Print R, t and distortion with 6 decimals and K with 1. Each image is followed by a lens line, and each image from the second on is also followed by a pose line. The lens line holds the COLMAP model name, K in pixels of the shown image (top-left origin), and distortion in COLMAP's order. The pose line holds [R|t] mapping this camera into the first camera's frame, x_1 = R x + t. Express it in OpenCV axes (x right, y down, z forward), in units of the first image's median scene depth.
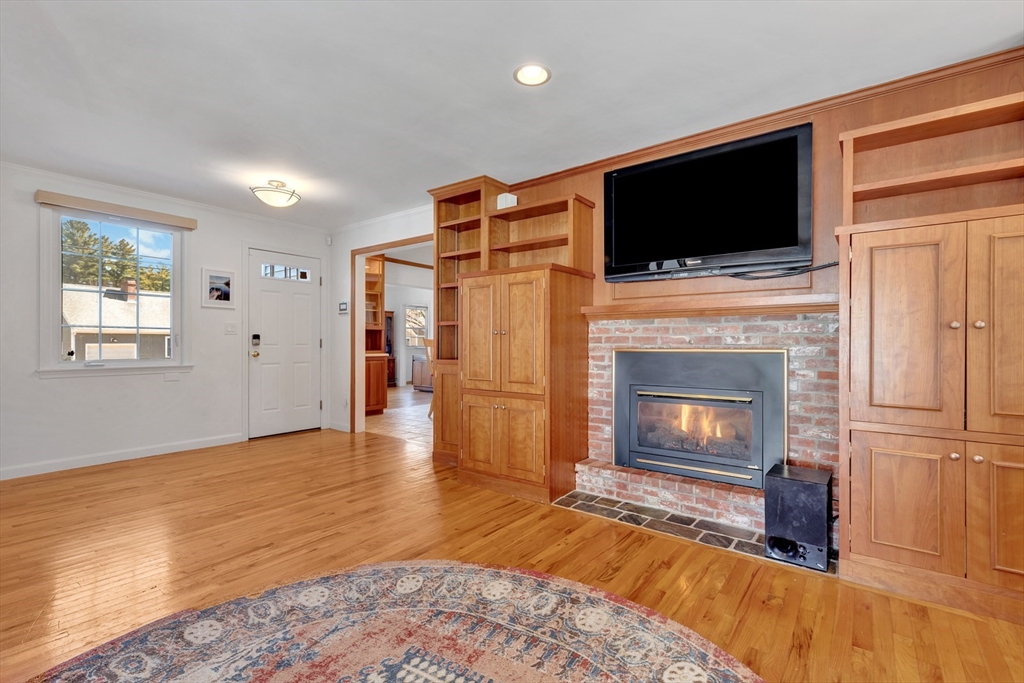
lens RADIAL K [[466.9, 0, 506.7], [0, 466.9, 344.6], [0, 0, 1]] dist [0.000250, 0.000632]
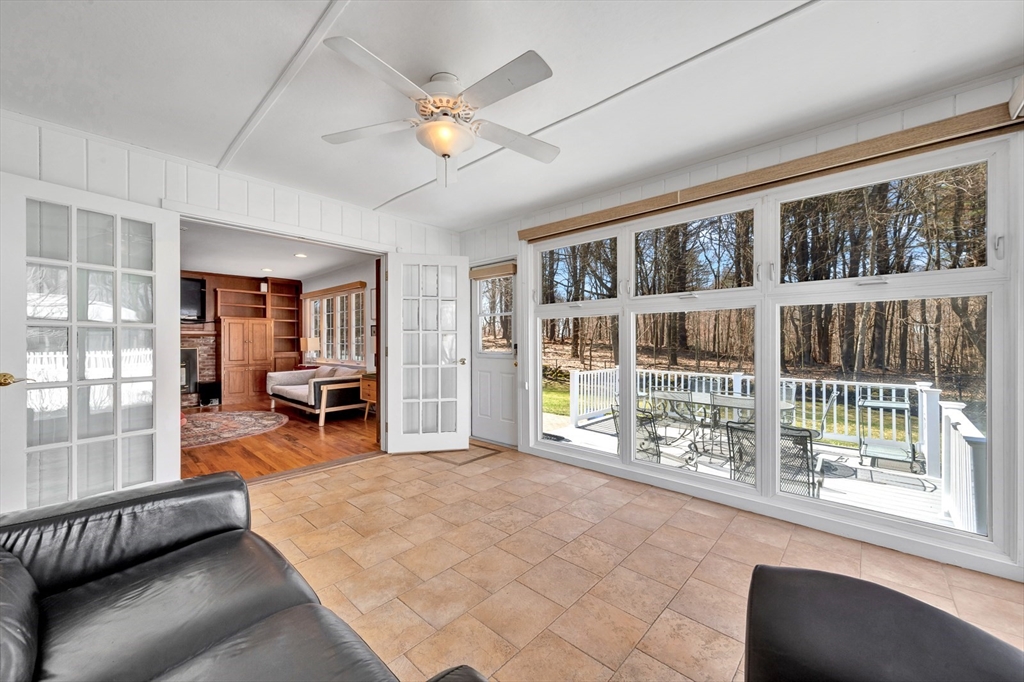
lens RADIAL K [[395.5, 0, 511.2], [0, 395.5, 345.7], [0, 0, 1]] dist [0.000915, 0.000059]
pose [[0.091579, -0.009540, 0.995752, -1.673861], [0.003191, 0.999952, 0.009287, -0.019197], [-0.995793, 0.002327, 0.091606, -1.220645]]
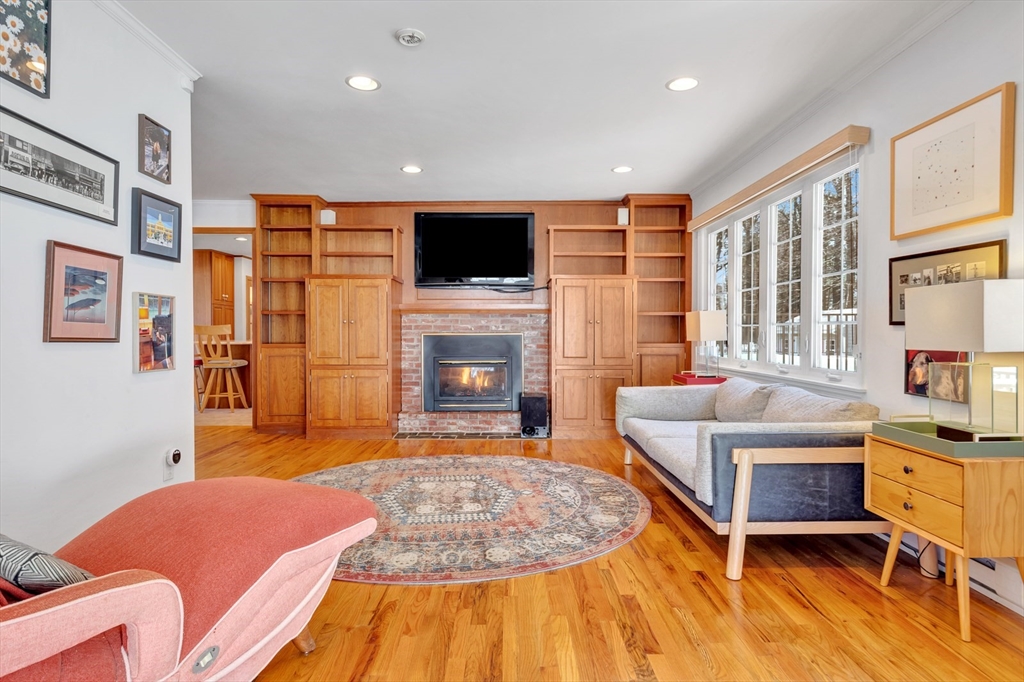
lens RADIAL K [[570.1, 0, 513.5], [0, 570.1, 338.9], [0, 0, 1]] dist [0.005782, 0.000621]
pose [[0.781348, -0.007765, 0.624047, -0.728483], [0.002535, 0.999954, 0.009268, 0.010989], [-0.624090, -0.005660, 0.781332, -0.641093]]
